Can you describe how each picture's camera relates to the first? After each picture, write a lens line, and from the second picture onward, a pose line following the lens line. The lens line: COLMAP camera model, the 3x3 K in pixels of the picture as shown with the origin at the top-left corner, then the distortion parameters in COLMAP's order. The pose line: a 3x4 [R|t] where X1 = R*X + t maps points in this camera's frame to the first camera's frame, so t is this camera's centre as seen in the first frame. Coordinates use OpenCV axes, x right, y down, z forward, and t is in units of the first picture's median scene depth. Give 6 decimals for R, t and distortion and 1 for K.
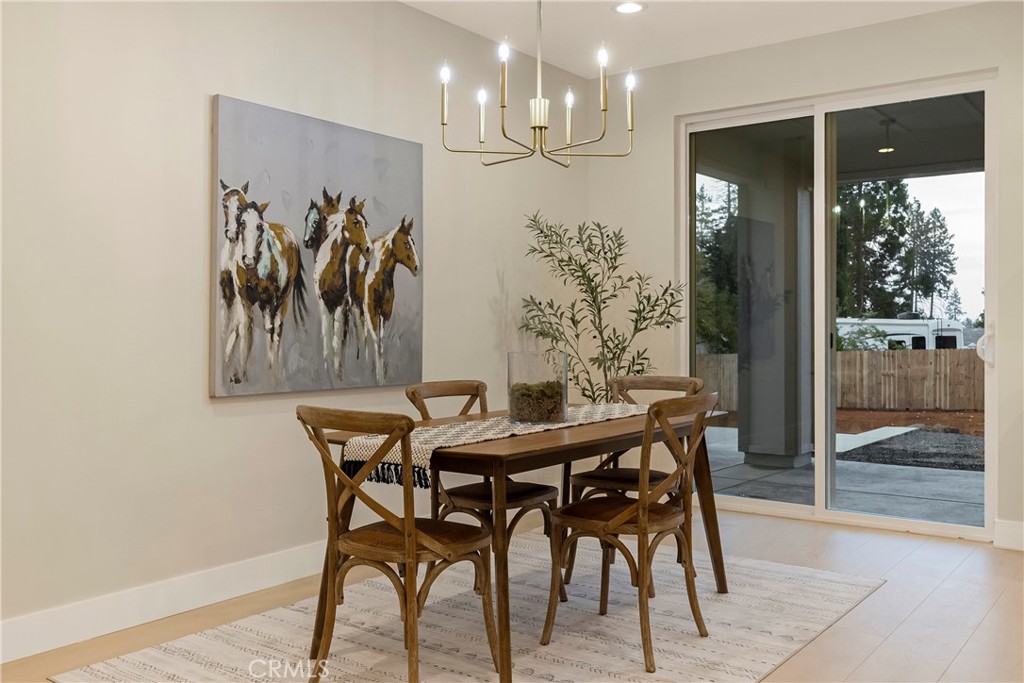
lens RADIAL K [[914.4, 0, 512.0], [0, 914.4, 341.5], [0, 0, 1]] dist [0.002164, 0.000574]
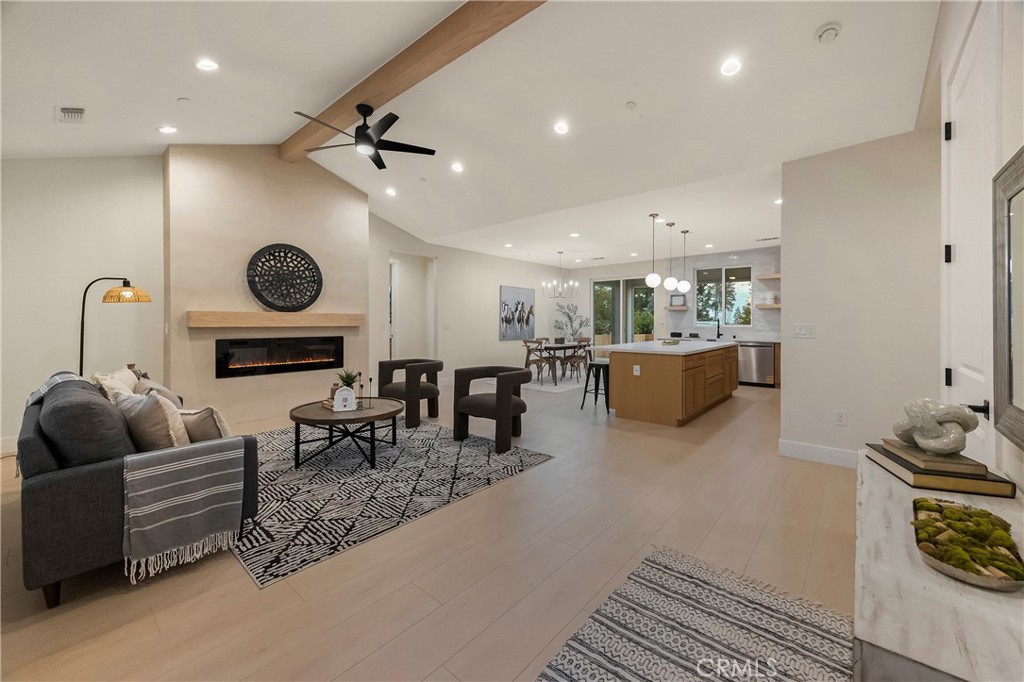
lens RADIAL K [[400.4, 0, 514.8], [0, 400.4, 324.9], [0, 0, 1]] dist [0.000071, 0.000001]
pose [[0.998036, 0.004024, -0.062514, -0.071690], [-0.004685, 0.999934, -0.010445, -0.004058], [0.062468, 0.010717, 0.997989, -1.134264]]
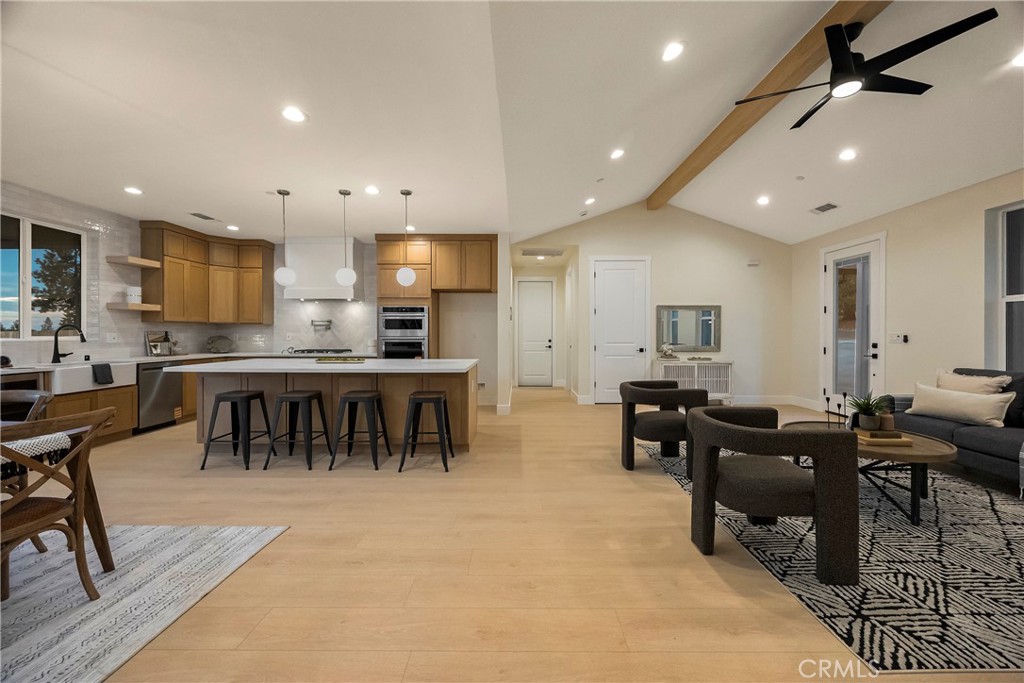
lens RADIAL K [[398.1, 0, 513.5], [0, 398.1, 333.1], [0, 0, 1]] dist [-0.000611, -0.000055]
pose [[-0.592311, 0.003091, 0.805703, -0.624129], [0.015809, 0.999845, 0.007787, -0.025737], [-0.805554, 0.017350, -0.592268, 0.457033]]
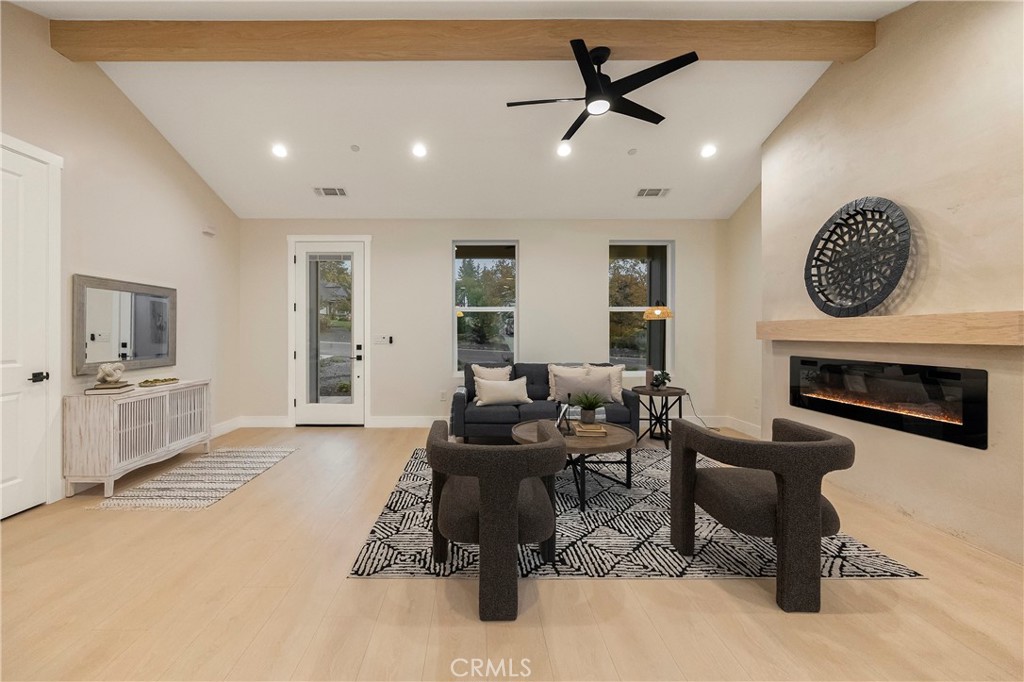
lens RADIAL K [[424.1, 0, 474.8], [0, 424.1, 334.7], [0, 0, 1]] dist [-0.001552, -0.000159]
pose [[-0.799072, 0.003926, -0.601223, 0.127917], [-0.009638, 0.999767, 0.019338, -0.027087], [0.601158, 0.021247, -0.798847, 0.122941]]
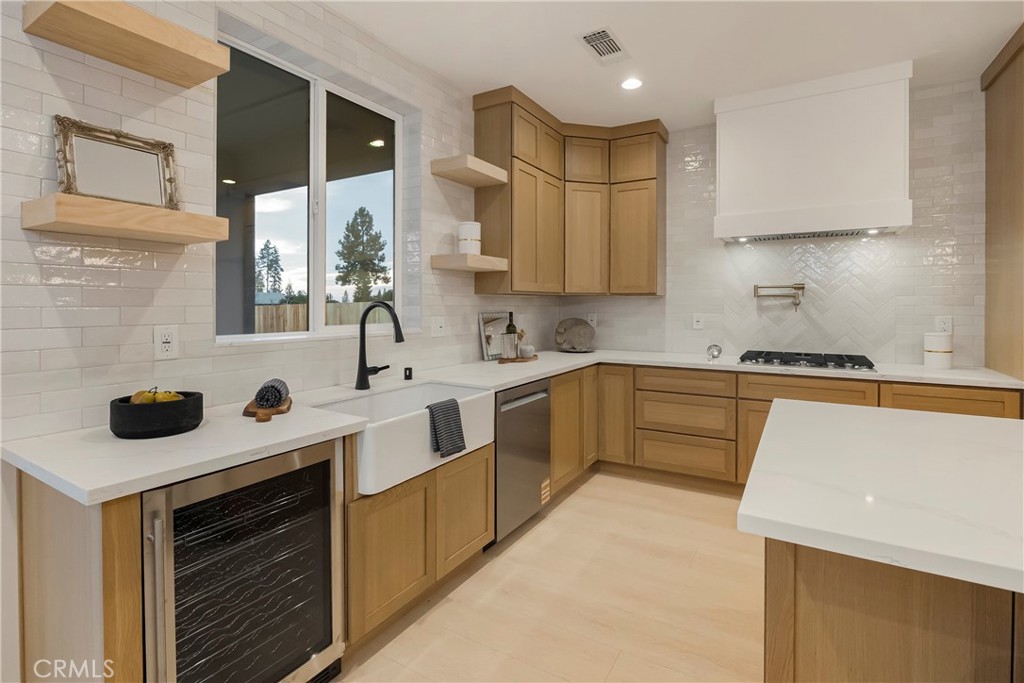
lens RADIAL K [[486.3, 0, 515.8], [0, 486.3, 301.7], [0, 0, 1]] dist [-0.011202, -0.000584]
pose [[-0.106746, 0.006970, 0.994262, 0.238182], [0.018003, 0.999825, -0.005076, -0.049951], [-0.994123, 0.017357, -0.106853, 0.662805]]
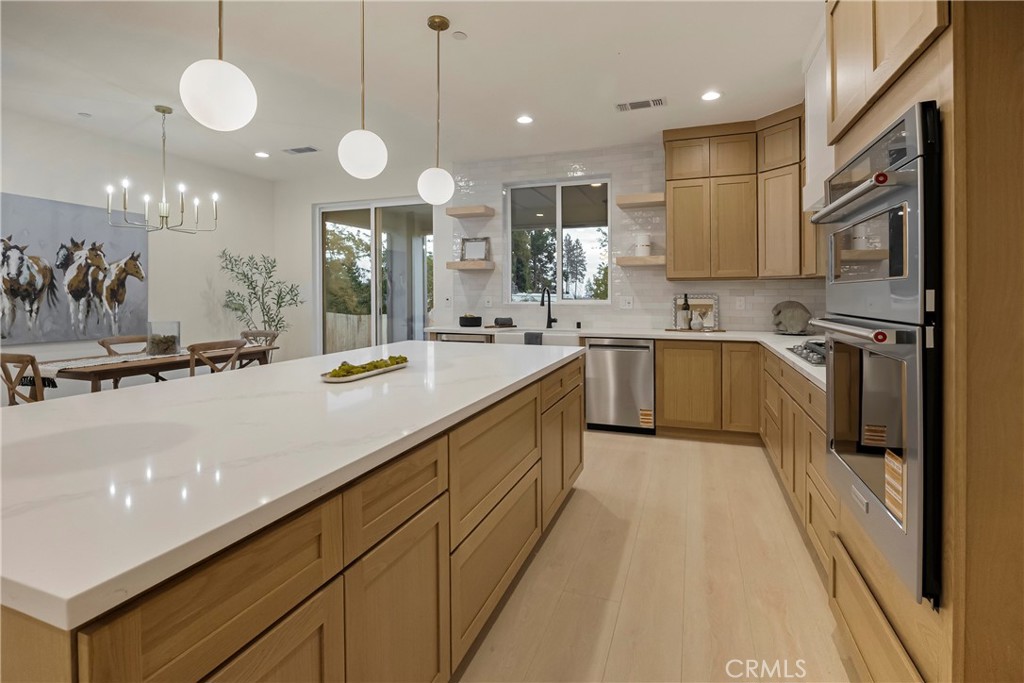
lens RADIAL K [[486.3, 0, 515.8], [0, 486.3, 301.7], [0, 0, 1]] dist [-0.011202, -0.000584]
pose [[0.956353, -0.002808, 0.292199, 0.364960], [0.004180, 0.999983, -0.004071, -0.020080], [-0.292182, 0.005115, 0.956349, -0.240734]]
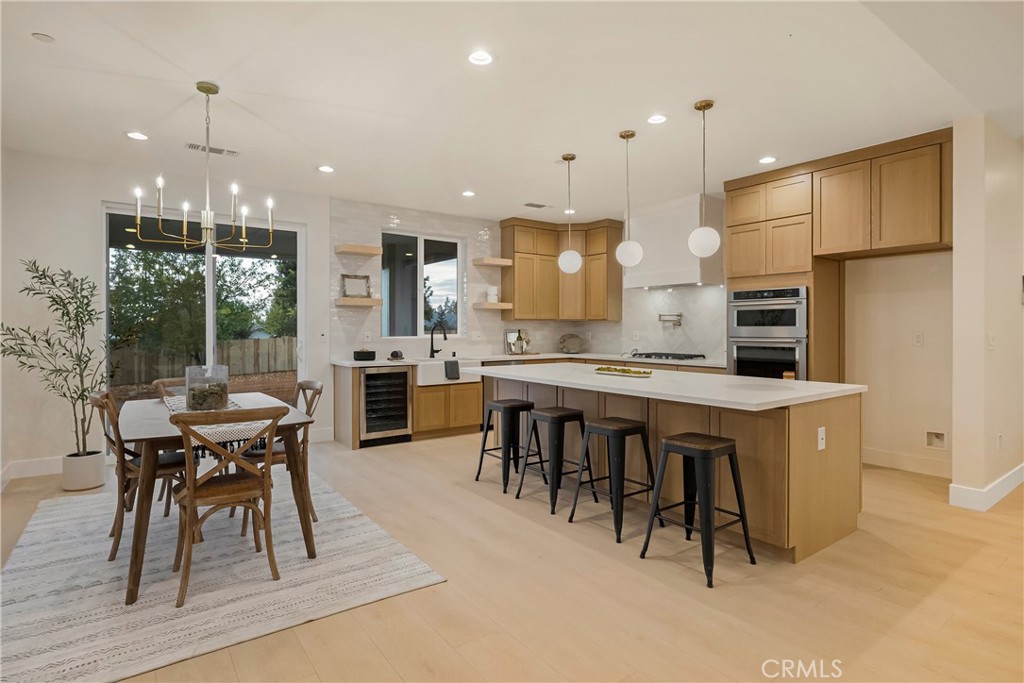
lens RADIAL K [[528.2, 0, 512.1], [0, 528.2, 328.7], [0, 0, 1]] dist [-0.008952, -0.000314]
pose [[0.295818, 0.002561, 0.955241, -0.530391], [0.016807, 0.999828, -0.007885, -0.028735], [-0.955096, 0.018387, 0.295724, 0.146658]]
